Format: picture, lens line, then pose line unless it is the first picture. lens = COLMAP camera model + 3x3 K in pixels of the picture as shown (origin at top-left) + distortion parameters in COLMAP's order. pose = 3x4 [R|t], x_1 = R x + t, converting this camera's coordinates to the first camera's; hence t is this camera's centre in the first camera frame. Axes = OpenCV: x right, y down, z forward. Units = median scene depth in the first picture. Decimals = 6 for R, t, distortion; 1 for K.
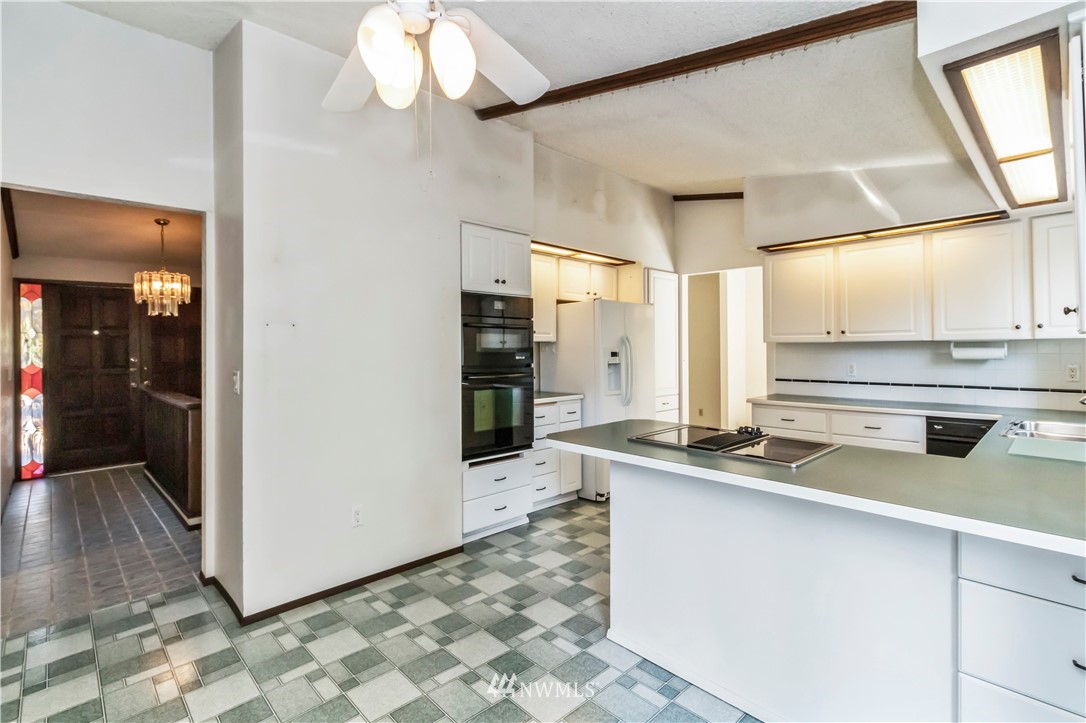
lens RADIAL K [[511.9, 0, 542.3], [0, 511.9, 346.2], [0, 0, 1]] dist [0.002877, 0.000242]
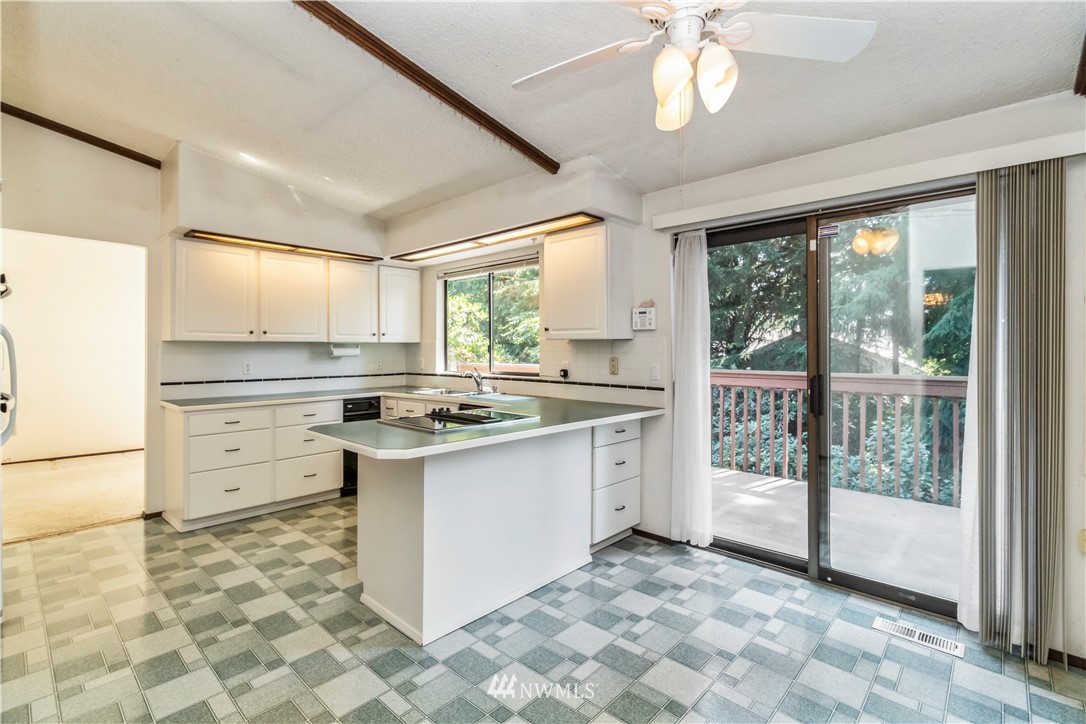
lens RADIAL K [[481.9, 0, 542.9], [0, 481.9, 354.7], [0, 0, 1]] dist [0.001383, 0.000061]
pose [[-0.049557, -0.006413, 0.998751, -0.514851], [-0.002849, 0.999976, 0.006279, 0.012640], [-0.998767, -0.002535, -0.049574, 0.542600]]
